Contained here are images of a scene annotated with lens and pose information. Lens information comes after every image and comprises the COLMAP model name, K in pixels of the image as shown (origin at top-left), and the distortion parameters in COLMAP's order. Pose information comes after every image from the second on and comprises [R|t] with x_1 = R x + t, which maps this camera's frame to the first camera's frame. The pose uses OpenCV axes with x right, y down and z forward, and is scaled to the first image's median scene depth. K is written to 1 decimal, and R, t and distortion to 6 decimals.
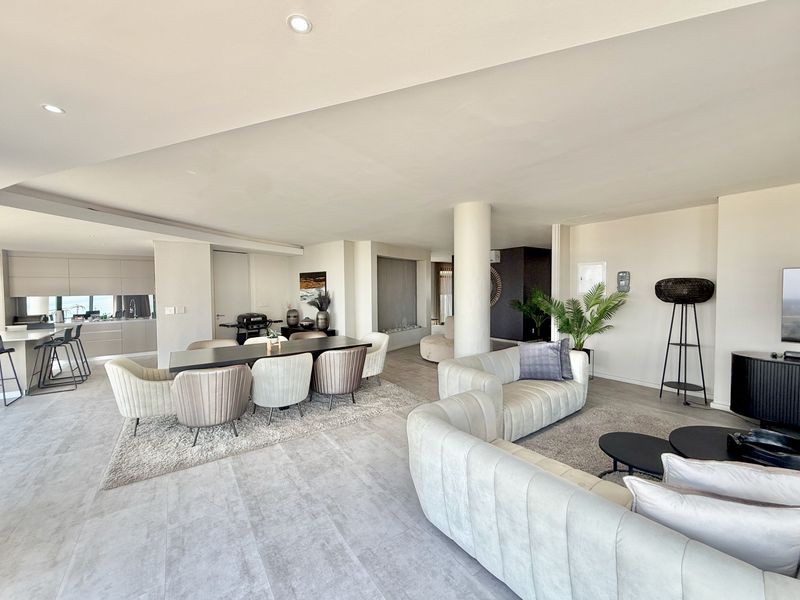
lens RADIAL K [[318.2, 0, 404.2], [0, 318.2, 304.8], [0, 0, 1]] dist [-0.002991, -0.000070]
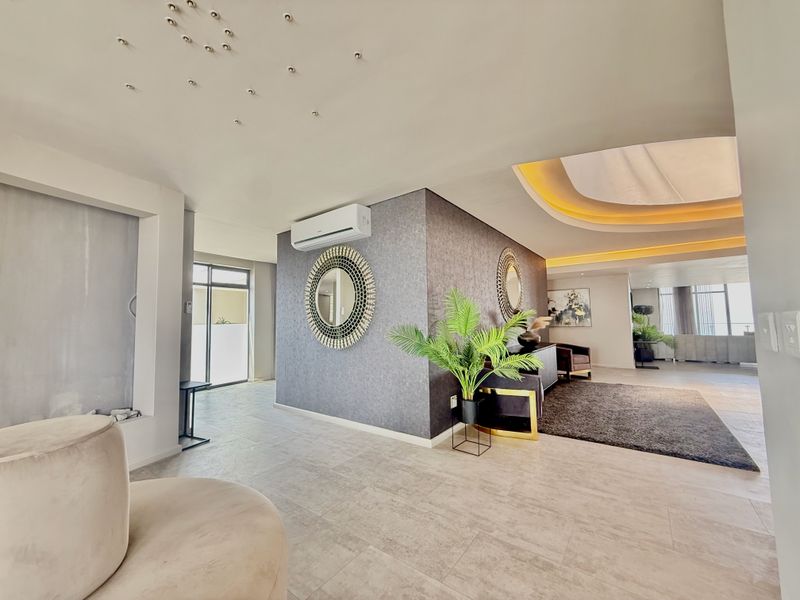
lens RADIAL K [[318.2, 0, 398.5], [0, 318.2, 296.5], [0, 0, 1]] dist [-0.002991, -0.000070]
pose [[0.953421, 0.003351, 0.301624, 0.223907], [0.026751, 0.995059, -0.095614, -0.014154], [-0.300454, 0.099229, 0.948621, 0.641250]]
